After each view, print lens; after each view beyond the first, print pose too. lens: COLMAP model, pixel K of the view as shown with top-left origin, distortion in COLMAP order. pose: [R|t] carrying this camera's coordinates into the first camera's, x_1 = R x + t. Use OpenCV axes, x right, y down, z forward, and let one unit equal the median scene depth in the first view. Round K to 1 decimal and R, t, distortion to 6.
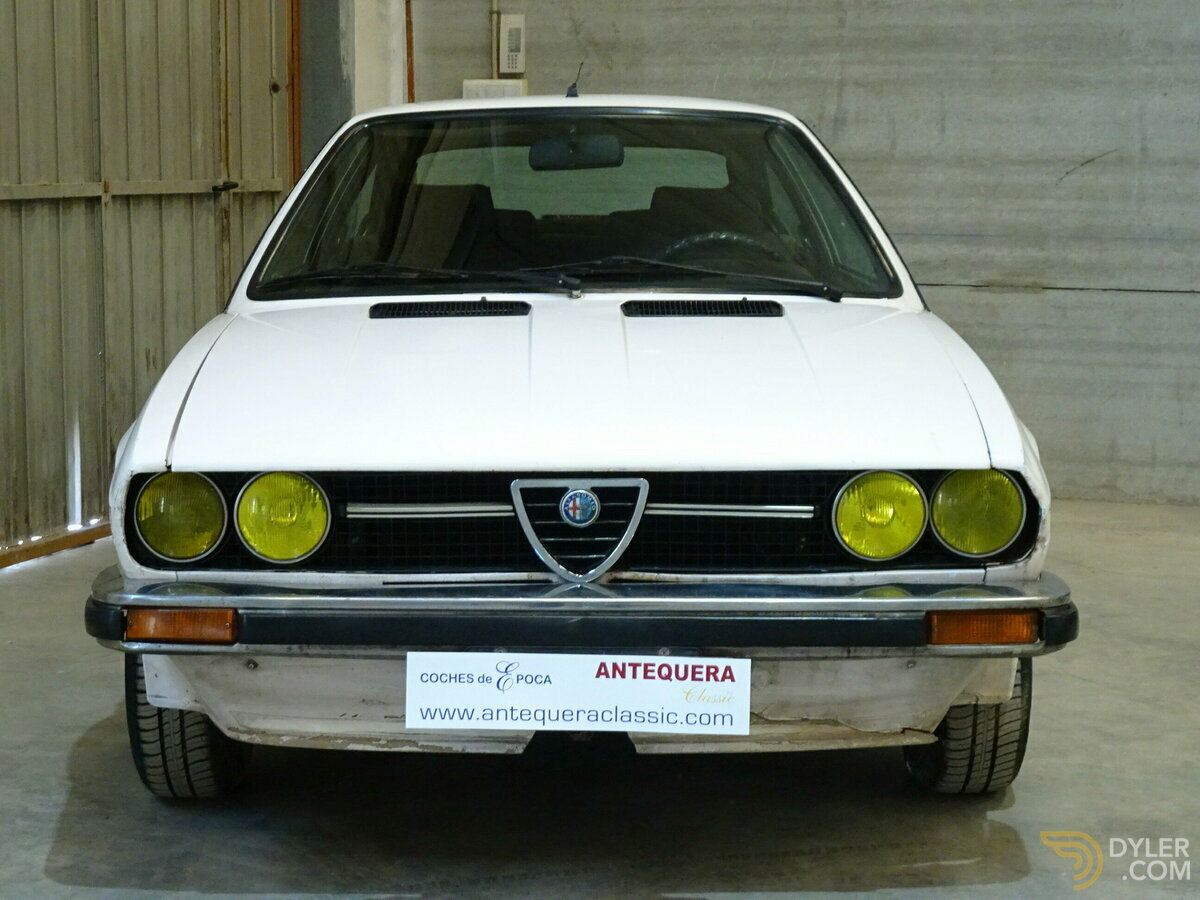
lens RADIAL K [[2119.8, 0, 541.1], [0, 2119.8, 436.0], [0, 0, 1]] dist [-0.009141, 0.000000]
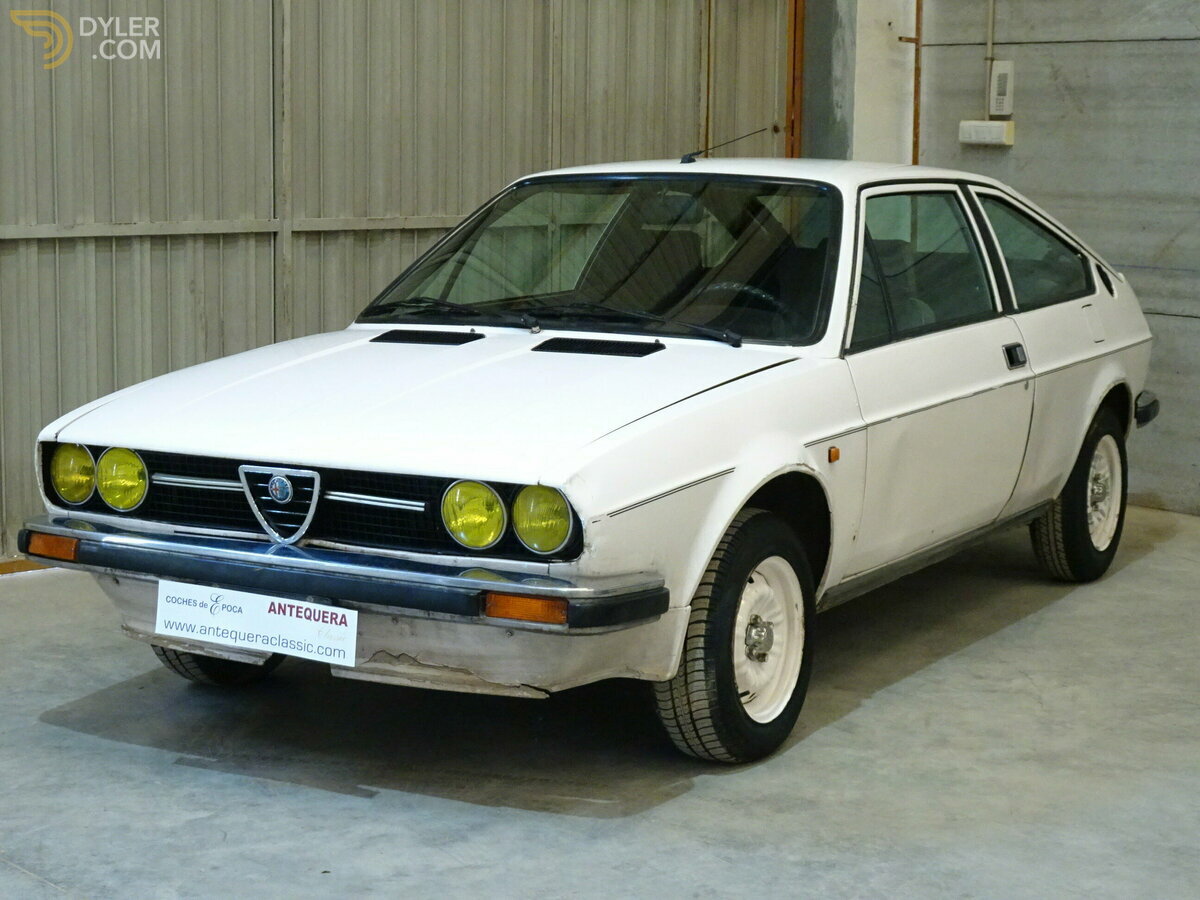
lens RADIAL K [[2119.8, 0, 598.7], [0, 2119.8, 453.4], [0, 0, 1]] dist [-0.009141, 0.000000]
pose [[0.882813, 0.075068, -0.463688, 0.824483], [-0.069918, 0.997151, 0.028315, -0.042056], [0.464493, 0.007423, 0.885546, -0.118243]]
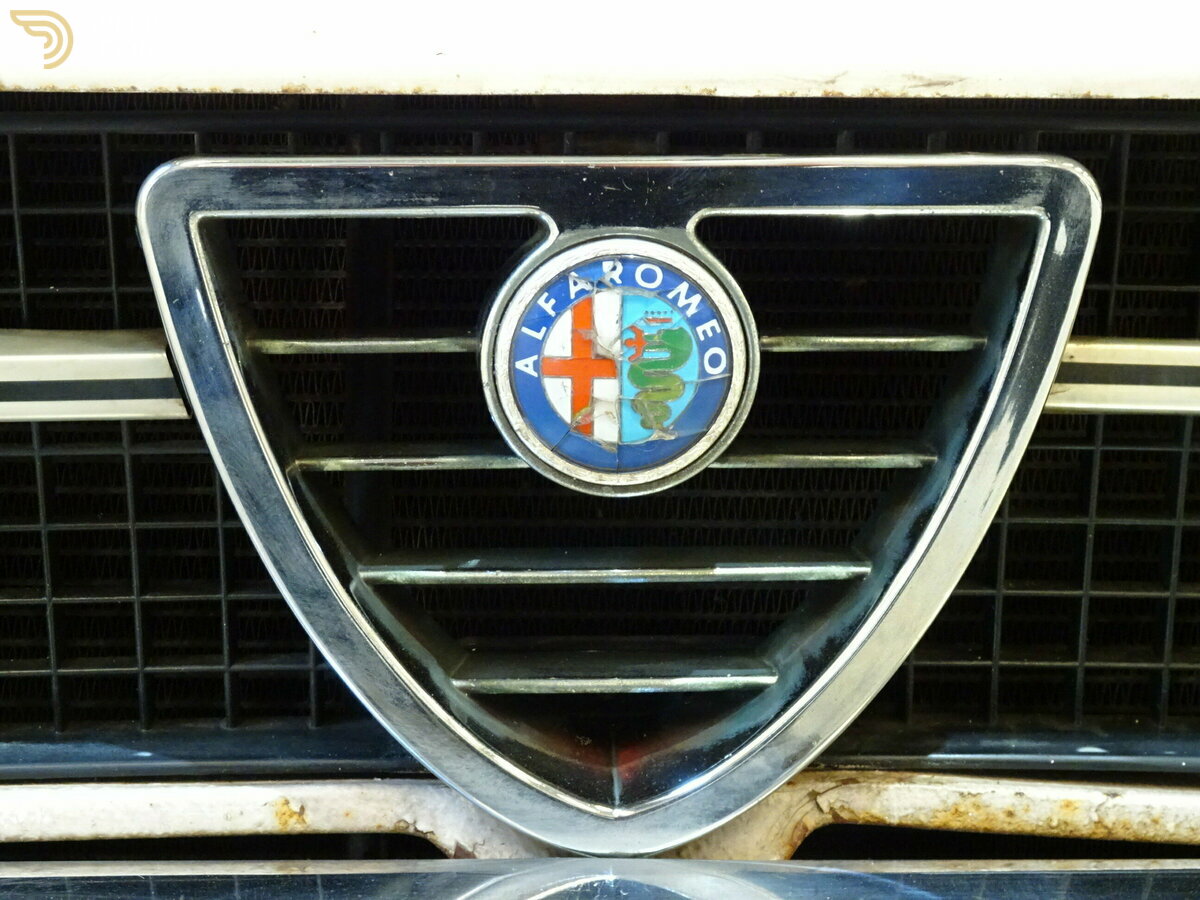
lens RADIAL K [[1864.3, 0, 599.4], [0, 1864.3, 449.2], [0, 0, 1]] dist [-0.025849, 0.000000]
pose [[0.998325, 0.002093, 0.057819, 0.009437], [-0.005148, 0.998594, 0.052755, 0.032635], [-0.057627, -0.052965, 0.996932, 0.861991]]
